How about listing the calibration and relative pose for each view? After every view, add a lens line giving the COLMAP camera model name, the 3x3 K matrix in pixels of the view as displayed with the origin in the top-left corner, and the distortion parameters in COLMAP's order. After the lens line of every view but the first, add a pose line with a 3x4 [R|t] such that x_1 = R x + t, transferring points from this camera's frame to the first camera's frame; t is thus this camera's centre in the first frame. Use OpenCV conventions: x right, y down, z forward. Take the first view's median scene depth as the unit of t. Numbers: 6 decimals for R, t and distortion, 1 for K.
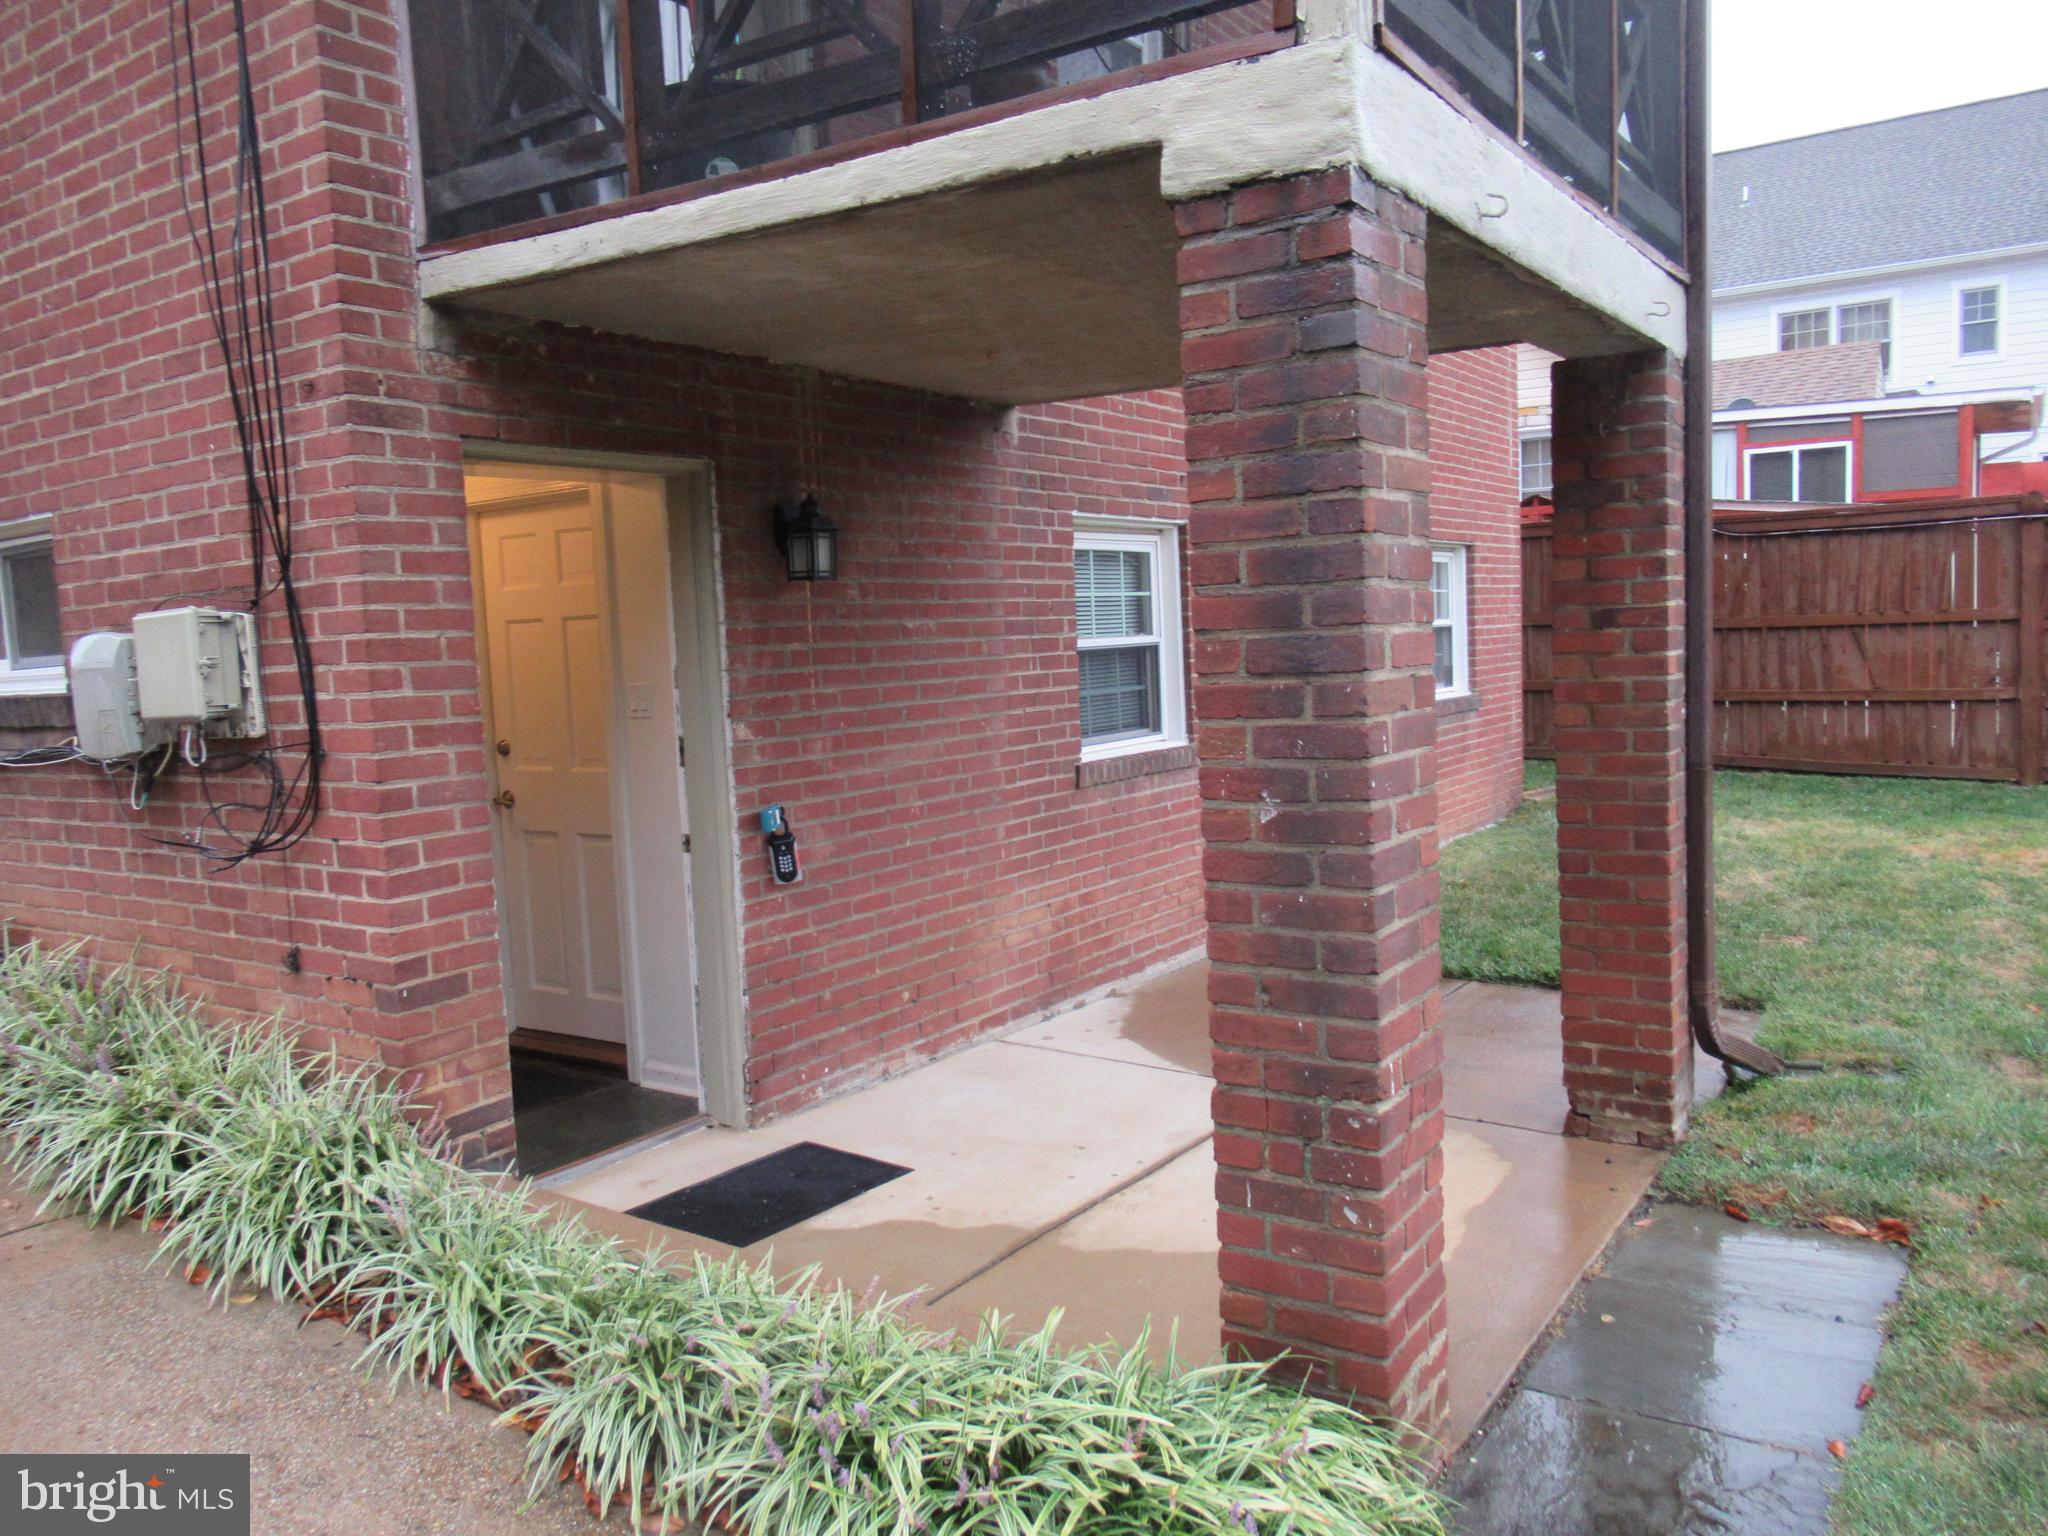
lens RADIAL K [[1523.8, 0, 1024.0], [0, 1523.8, 768.0], [0, 0, 1]] dist [-0.005067, -0.003492]
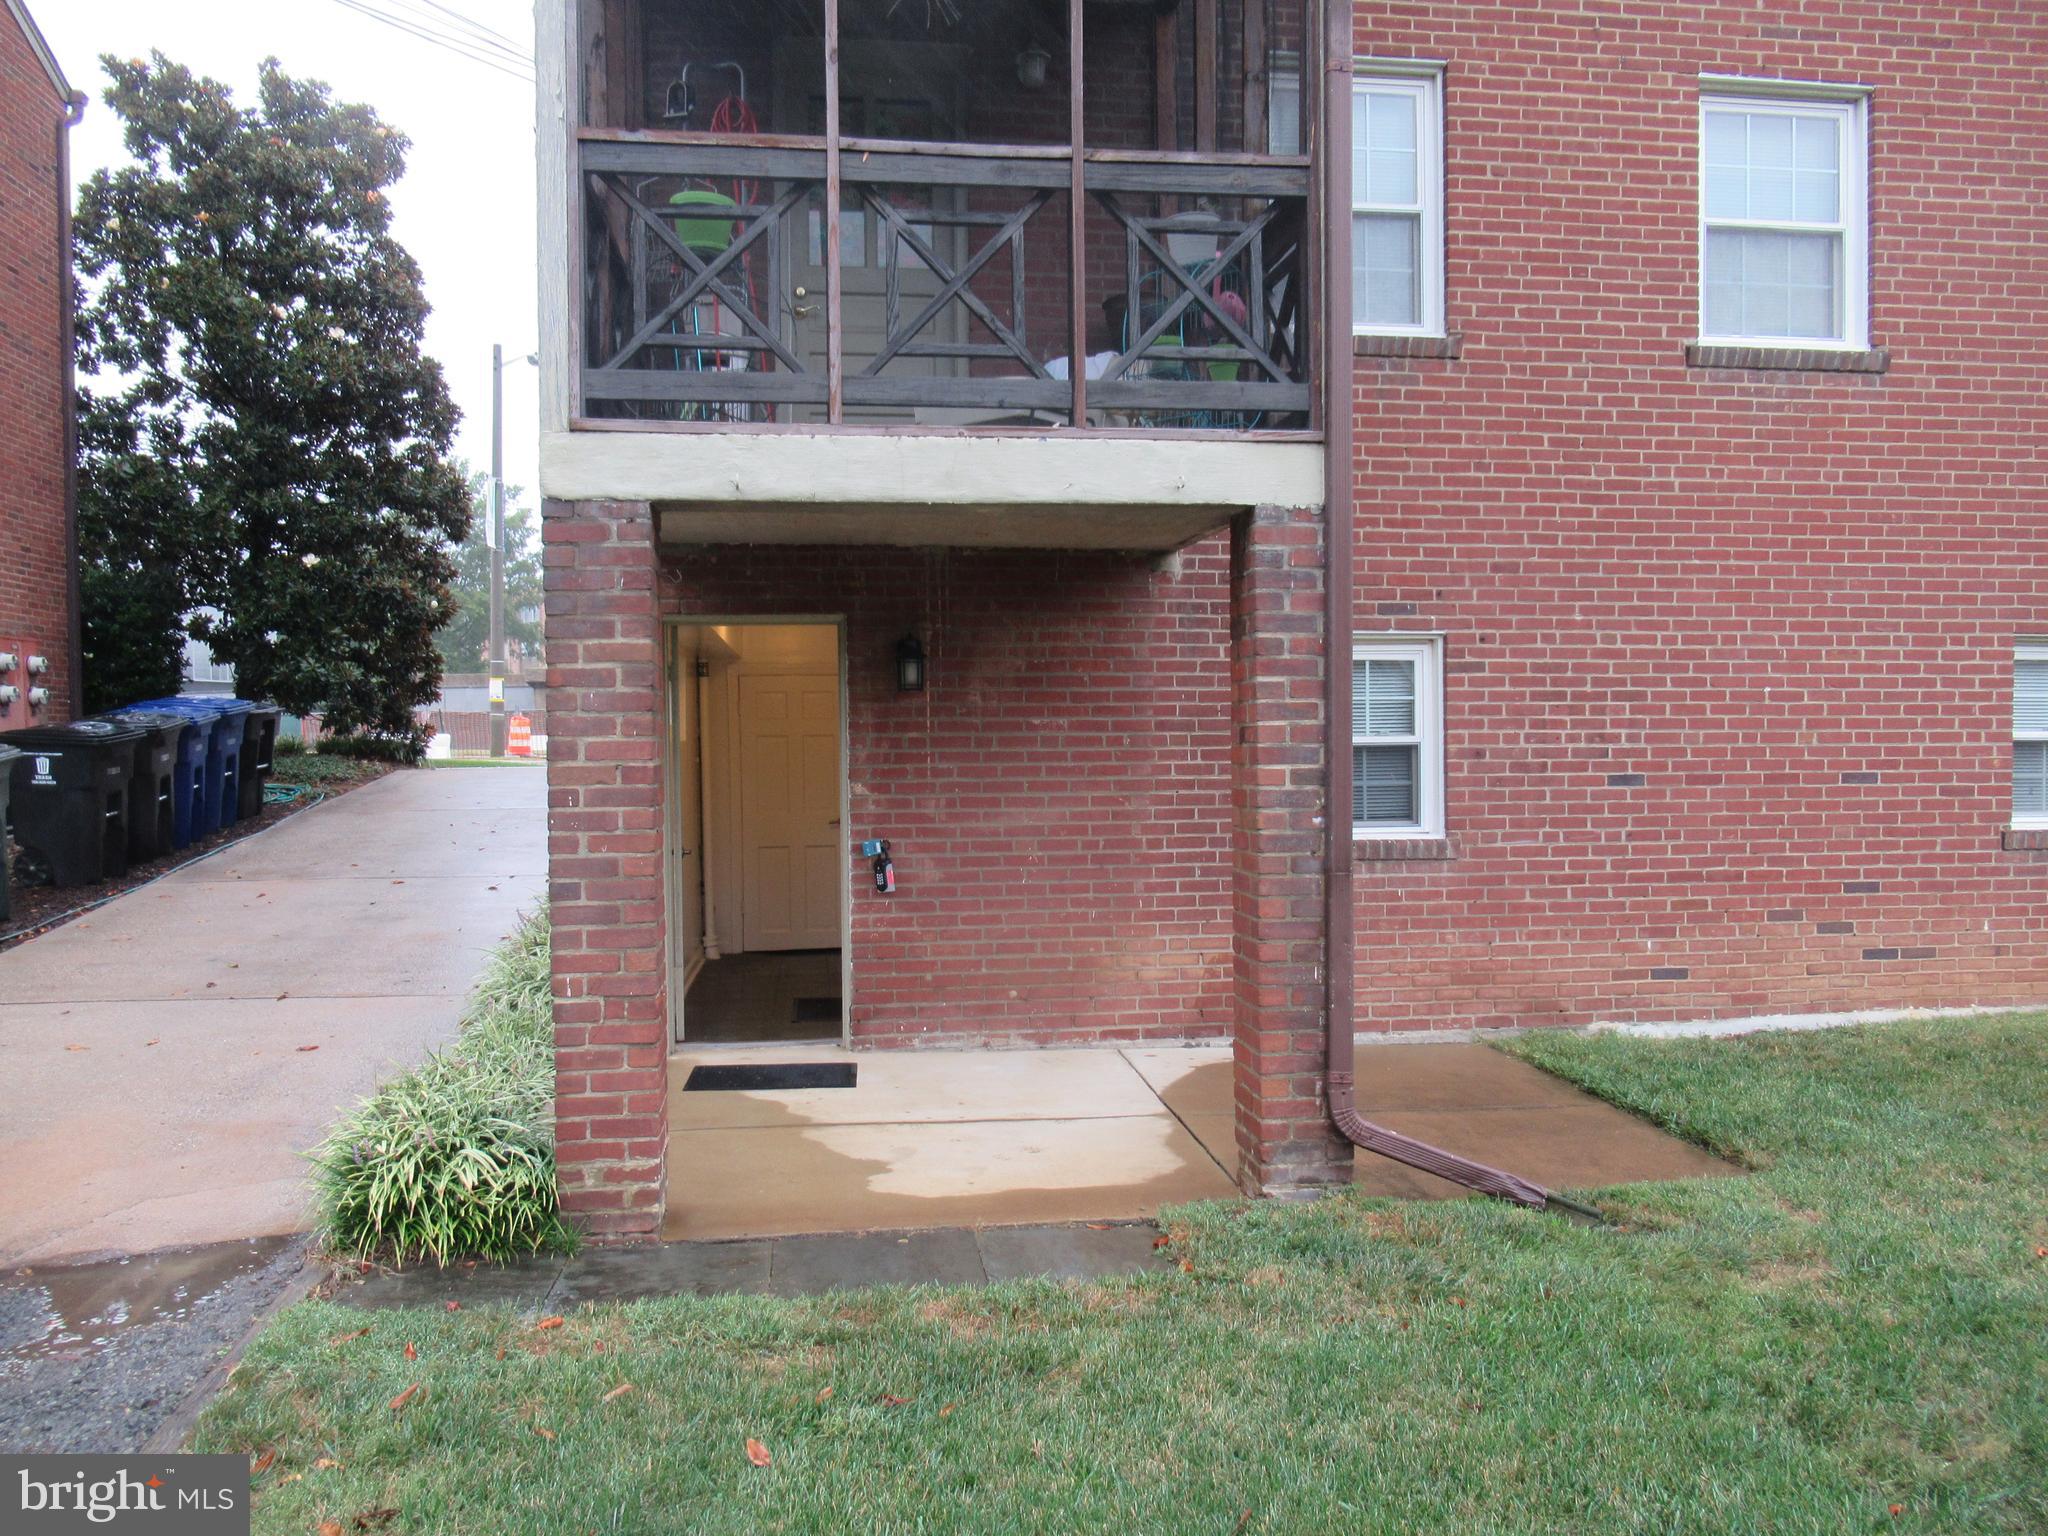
lens RADIAL K [[1523.8, 0, 1024.0], [0, 1523.8, 768.0], [0, 0, 1]] dist [-0.005067, -0.003492]
pose [[0.672376, 0.052819, -0.738323, 0.877126], [-0.085679, 0.996300, -0.006751, -0.040479], [0.735234, 0.067798, 0.674414, 0.073474]]
